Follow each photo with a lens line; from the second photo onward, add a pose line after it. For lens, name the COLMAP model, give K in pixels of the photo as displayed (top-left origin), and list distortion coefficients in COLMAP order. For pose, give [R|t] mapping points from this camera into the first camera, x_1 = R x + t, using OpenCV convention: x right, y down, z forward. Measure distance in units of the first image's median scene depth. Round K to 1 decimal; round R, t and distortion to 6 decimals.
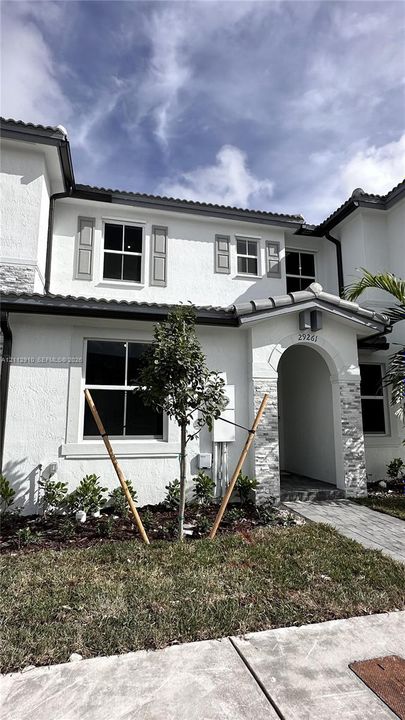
lens RADIAL K [[382.9, 0, 200.8], [0, 382.9, 360.8], [0, 0, 1]] dist [-0.001545, -0.000024]
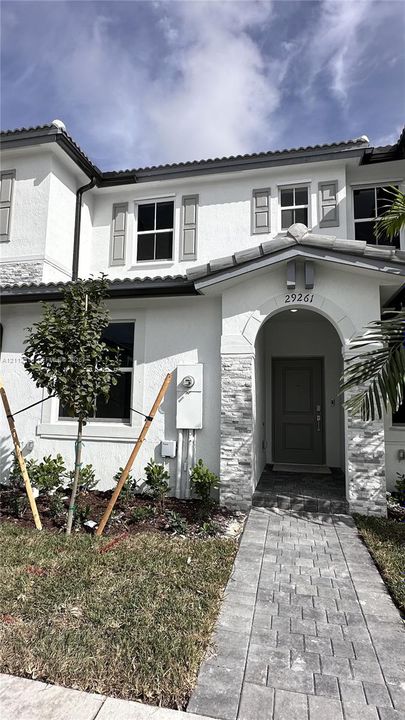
lens RADIAL K [[382.9, 0, 200.8], [0, 382.9, 360.8], [0, 0, 1]] dist [-0.001545, -0.000024]
pose [[0.886800, -0.034533, -0.460862, 0.445069], [0.055305, 0.997968, 0.031640, 0.028049], [0.458833, -0.053547, 0.886908, 0.225997]]
